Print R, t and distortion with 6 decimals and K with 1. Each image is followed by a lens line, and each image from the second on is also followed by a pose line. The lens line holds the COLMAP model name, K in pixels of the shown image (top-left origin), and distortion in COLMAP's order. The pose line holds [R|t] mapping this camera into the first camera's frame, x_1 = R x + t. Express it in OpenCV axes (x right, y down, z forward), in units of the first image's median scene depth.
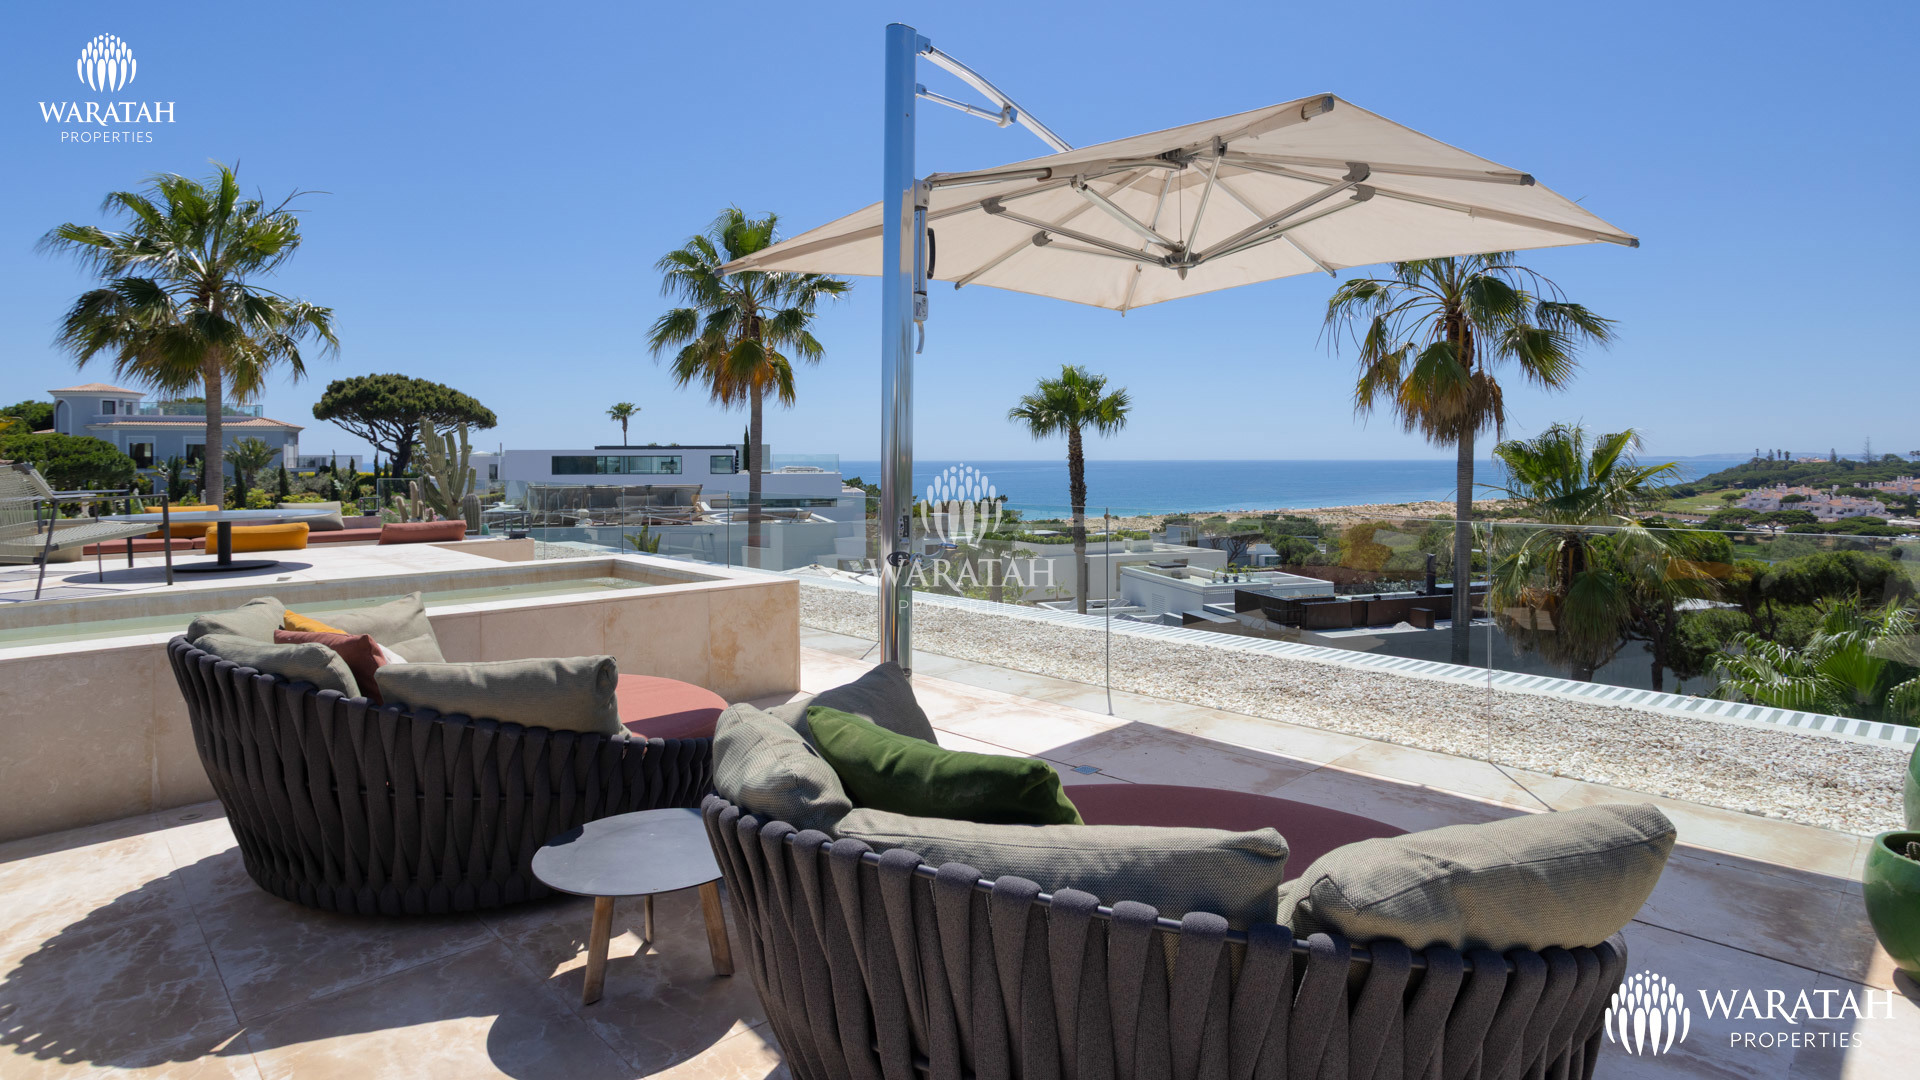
lens RADIAL K [[1021.9, 0, 1009.7], [0, 1021.9, 475.0], [0, 0, 1]] dist [-0.023932, -0.000930]
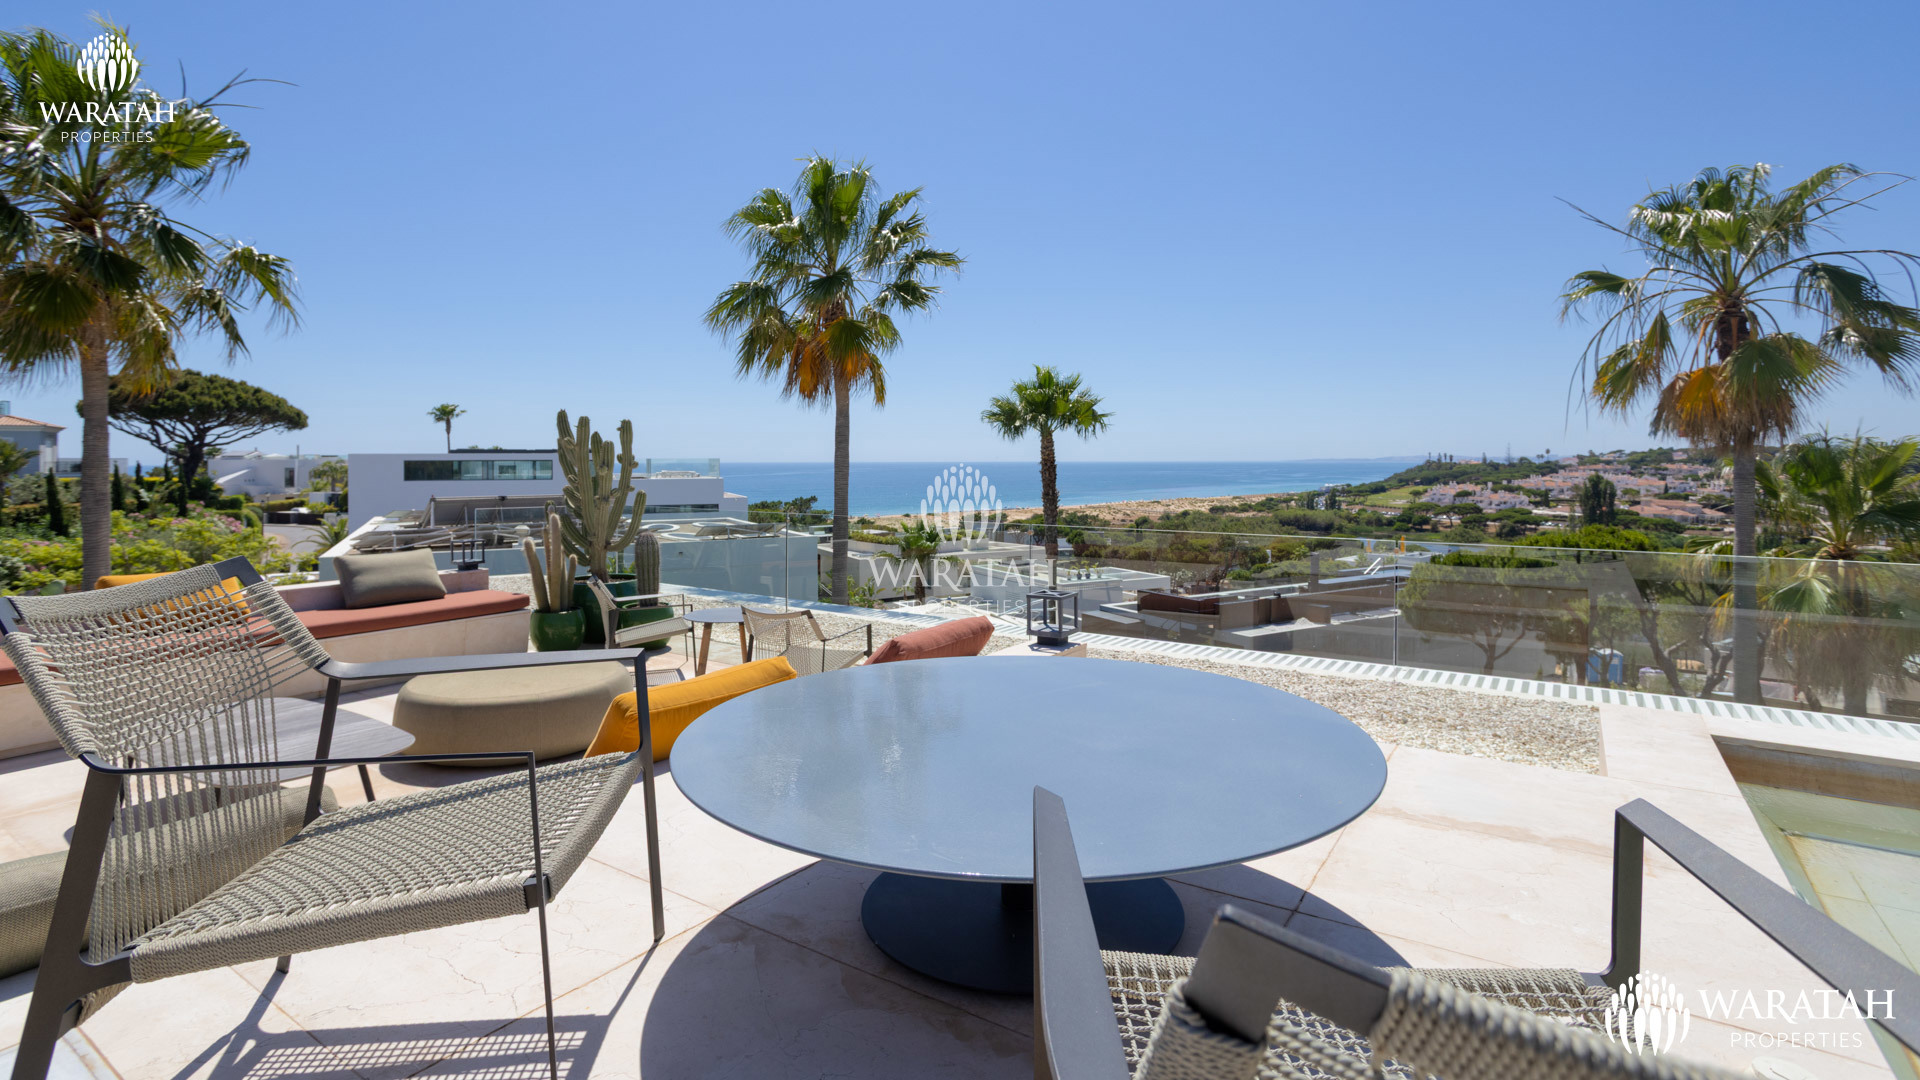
lens RADIAL K [[929.4, 0, 958.1], [0, 929.4, 468.2], [0, 0, 1]] dist [-0.014784, 0.006619]
pose [[0.983458, -0.002045, 0.181126, -0.081401], [0.003516, 0.999963, -0.007801, -0.002660], [-0.181104, 0.008308, 0.983429, 0.071874]]
